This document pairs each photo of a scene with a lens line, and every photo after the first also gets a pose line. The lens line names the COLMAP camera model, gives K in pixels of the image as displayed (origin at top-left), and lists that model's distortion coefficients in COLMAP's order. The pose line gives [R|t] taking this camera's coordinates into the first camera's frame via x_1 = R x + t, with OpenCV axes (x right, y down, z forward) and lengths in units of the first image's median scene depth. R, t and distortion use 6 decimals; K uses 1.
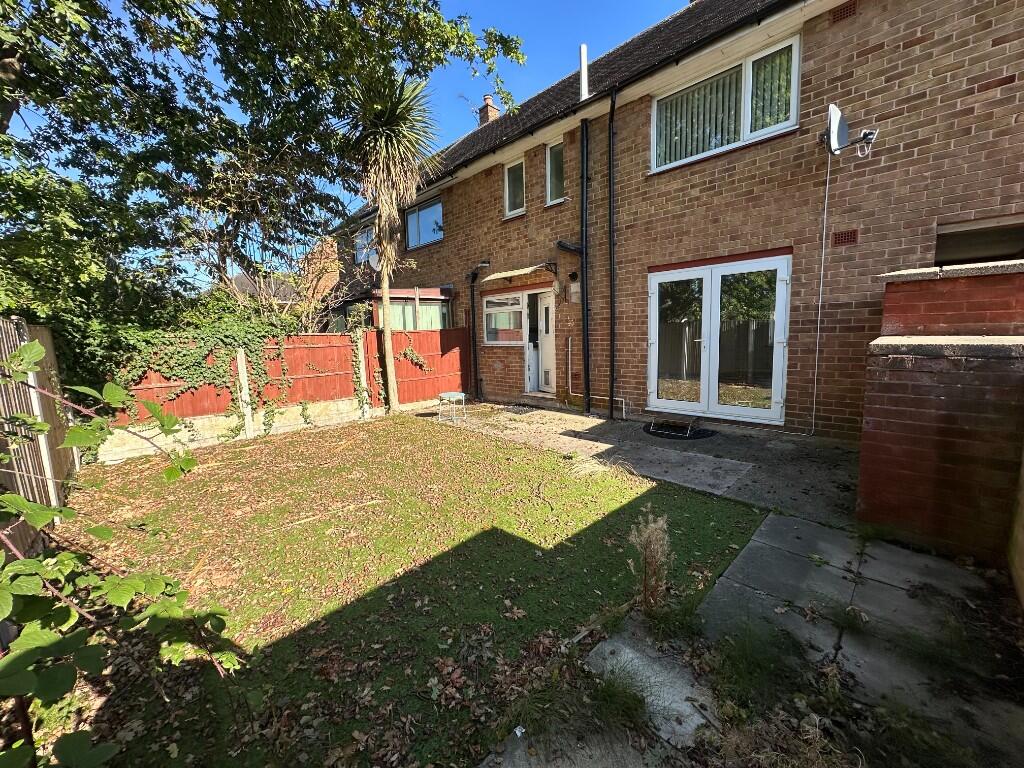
lens RADIAL K [[407.0, 0, 518.0], [0, 407.0, 383.4], [0, 0, 1]] dist [-0.003894, 0.000167]
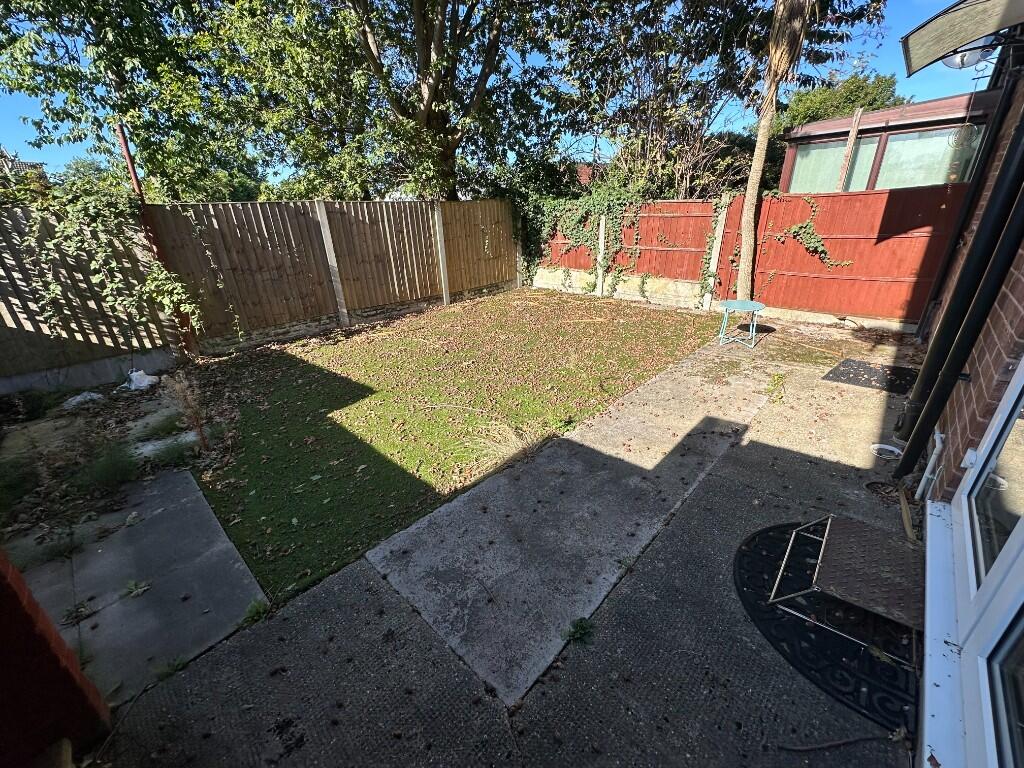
lens RADIAL K [[407.0, 0, 514.1], [0, 407.0, 388.2], [0, 0, 1]] dist [-0.003894, 0.000167]
pose [[0.032956, 0.430461, -0.902008, 0.581999], [-0.094033, 0.899830, 0.425986, -0.117984], [0.995023, 0.070780, 0.070132, 0.738315]]
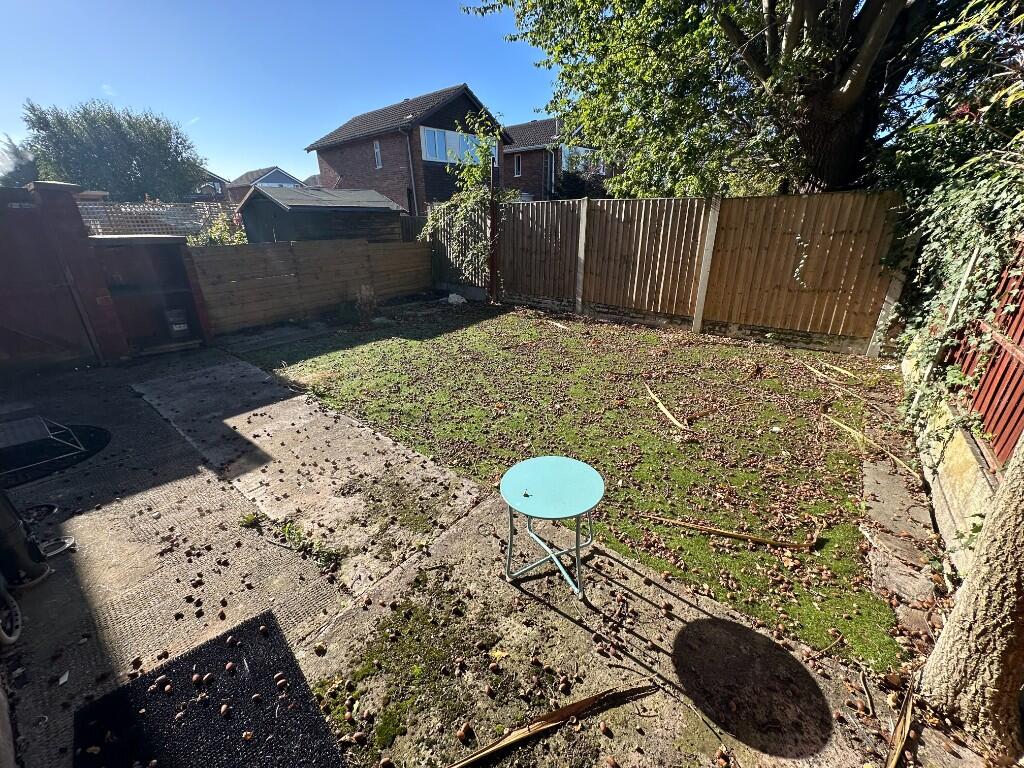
lens RADIAL K [[407.0, 0, 508.5], [0, 407.0, 387.3], [0, 0, 1]] dist [-0.003894, 0.000167]
pose [[-0.992689, 0.084221, -0.086457, -0.147029], [0.029028, 0.861876, 0.506287, -0.185575], [0.117155, 0.500076, -0.858020, 1.456710]]
